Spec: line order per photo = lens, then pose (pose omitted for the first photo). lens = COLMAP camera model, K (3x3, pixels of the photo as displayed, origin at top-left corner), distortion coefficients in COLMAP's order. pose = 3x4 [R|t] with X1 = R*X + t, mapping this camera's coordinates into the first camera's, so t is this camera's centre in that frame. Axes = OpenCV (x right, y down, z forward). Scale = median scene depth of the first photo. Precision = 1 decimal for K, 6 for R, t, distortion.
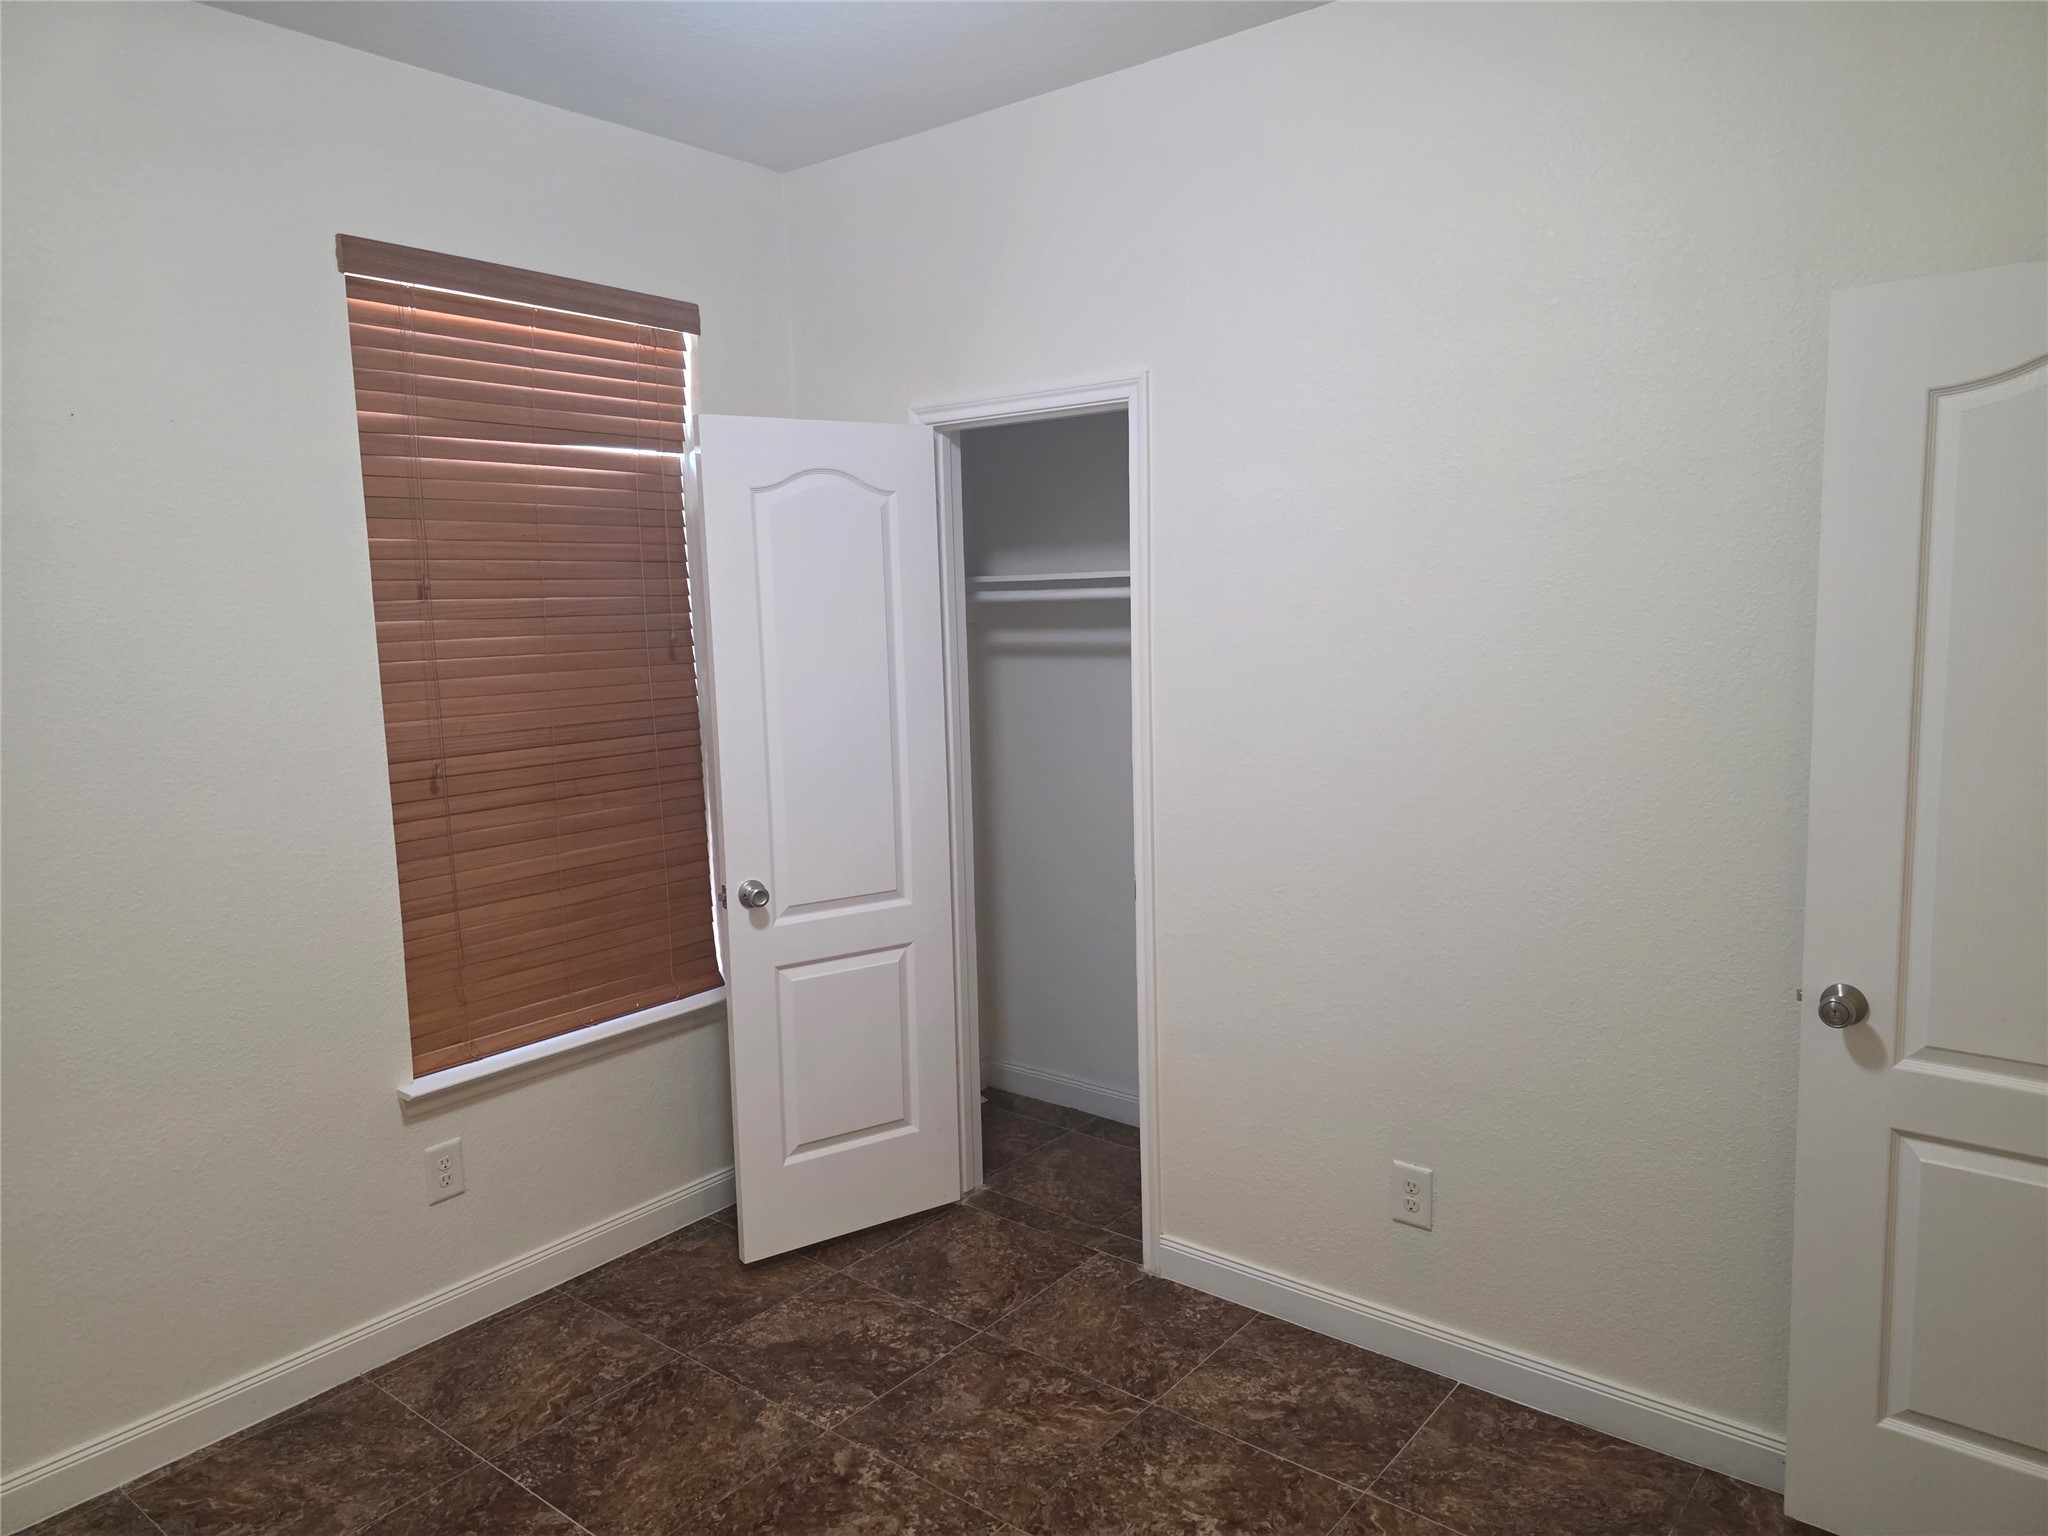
lens RADIAL K [[1371.7, 0, 1032.0], [0, 1371.7, 759.7], [0, 0, 1]] dist [0.048646, -0.025531]
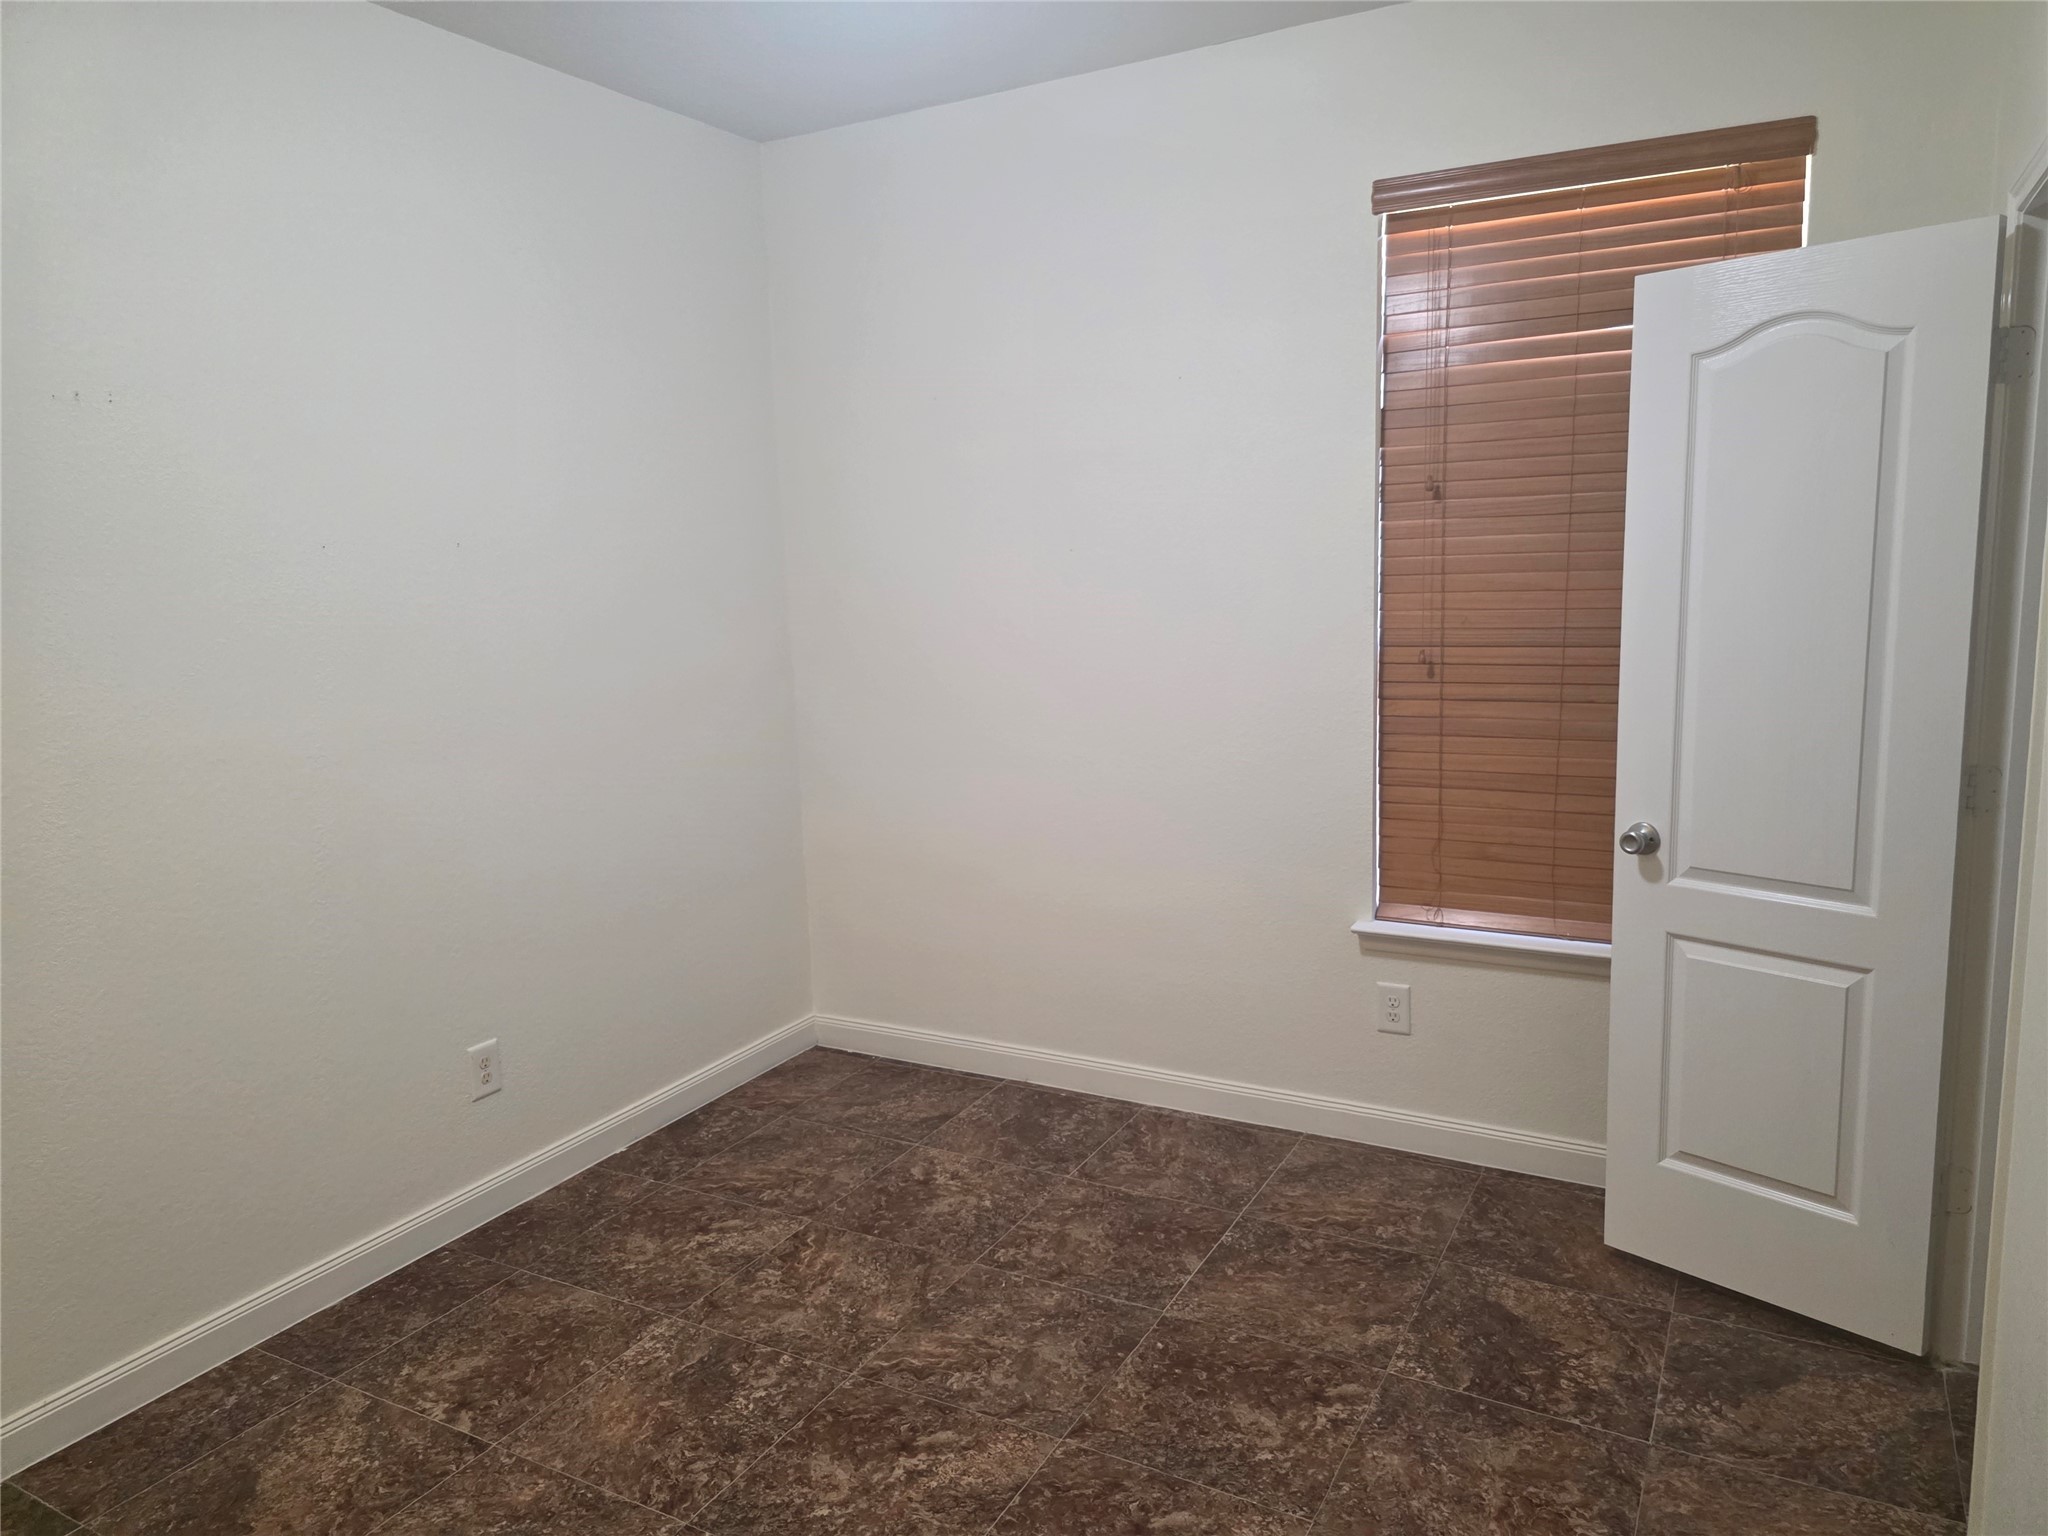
lens RADIAL K [[1371.7, 0, 1035.1], [0, 1371.7, 760.4], [0, 0, 1]] dist [0.048646, -0.025531]
pose [[0.189416, 0.171216, -0.966854, 0.575728], [-0.094208, 0.983306, 0.155673, -0.051672], [0.977367, 0.061598, 0.202384, 0.468791]]
